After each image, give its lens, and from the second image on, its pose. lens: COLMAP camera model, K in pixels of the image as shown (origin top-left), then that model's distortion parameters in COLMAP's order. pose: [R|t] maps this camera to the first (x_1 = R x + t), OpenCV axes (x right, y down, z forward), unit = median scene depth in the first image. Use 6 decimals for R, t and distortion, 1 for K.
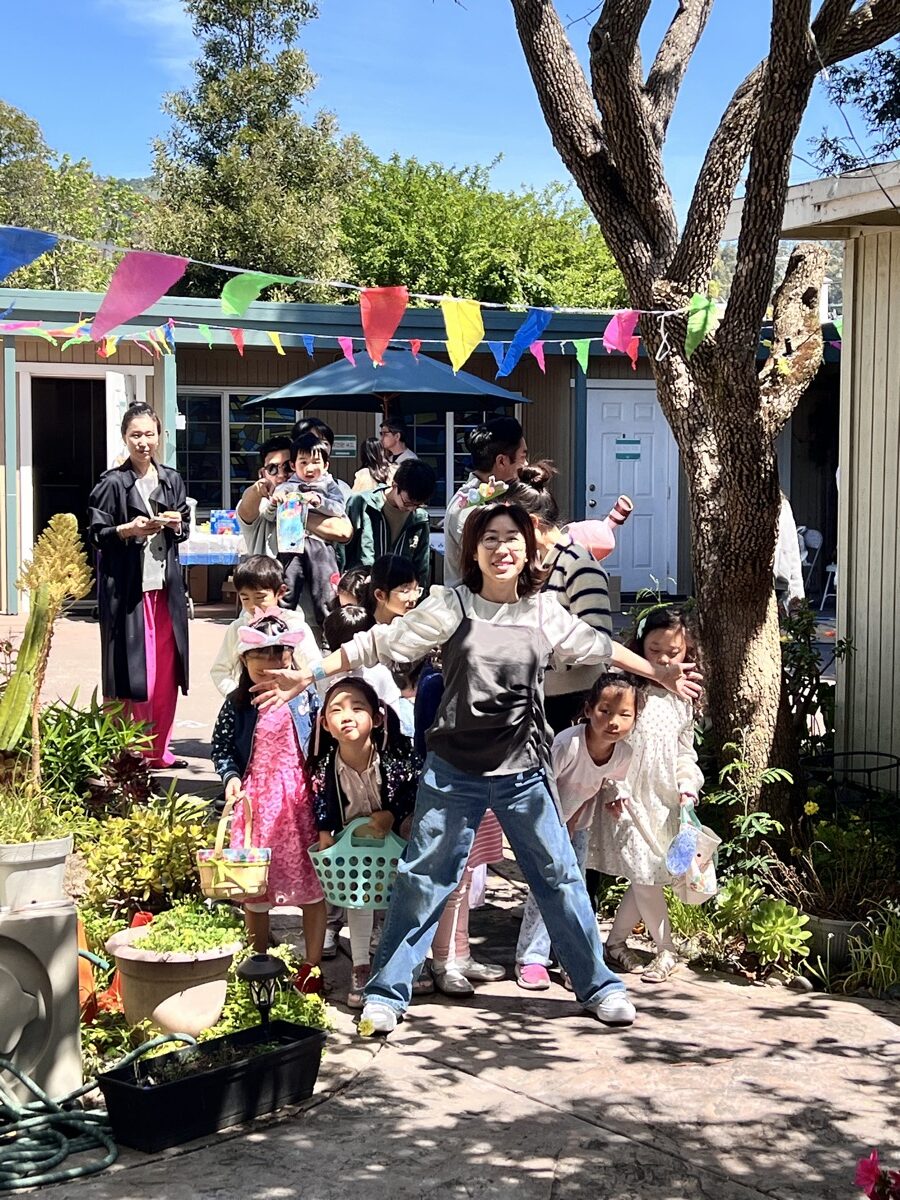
lens RADIAL K [[1919.7, 0, 450.0], [0, 1919.7, 600.0], [0, 0, 1]] dist [-0.022864, -0.058364]
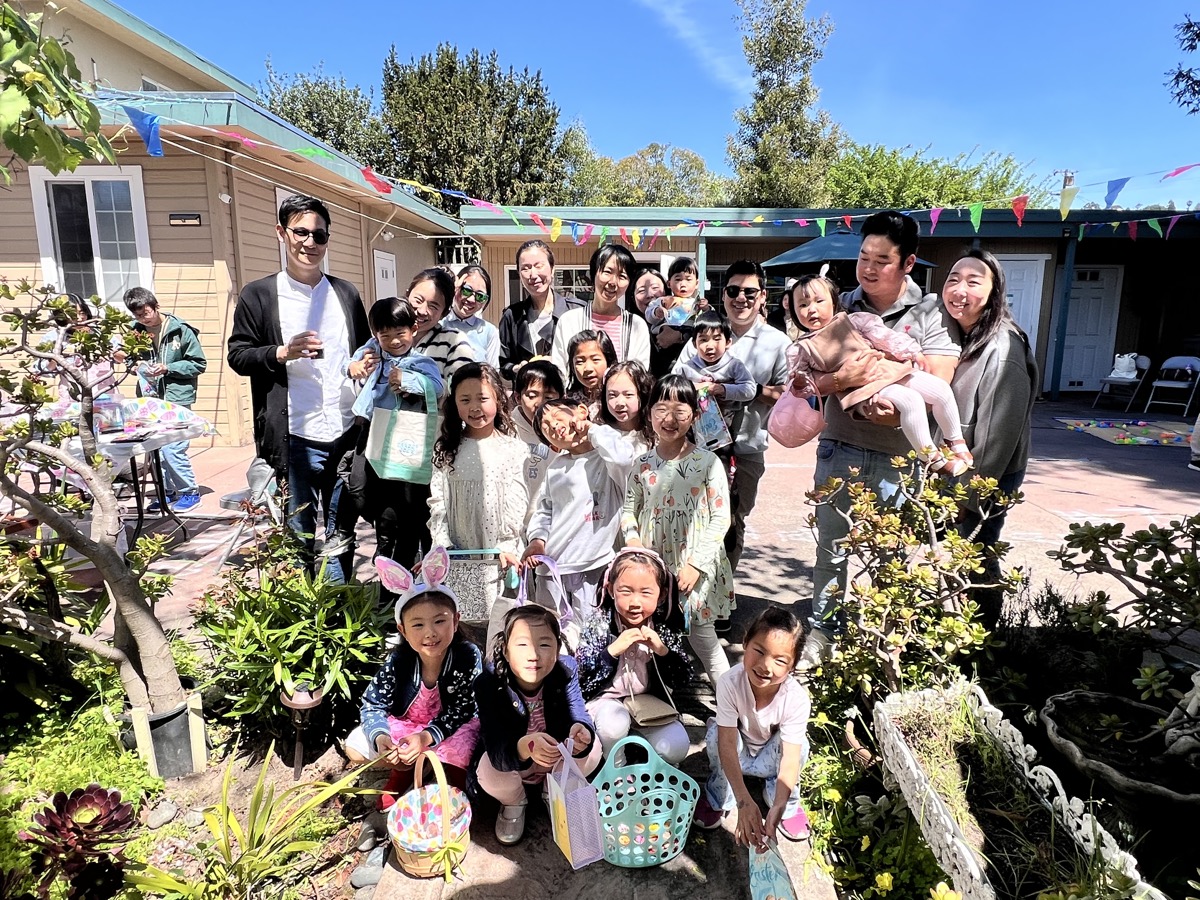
lens RADIAL K [[744.8, 0, 600.0], [0, 744.8, 450.0], [0, 0, 1]] dist [0.000646, -0.000344]
pose [[0.928268, 0.063463, -0.366457, 0.016377], [-0.023207, 0.993297, 0.113232, -0.015382], [0.371187, -0.096606, 0.923519, 0.250663]]
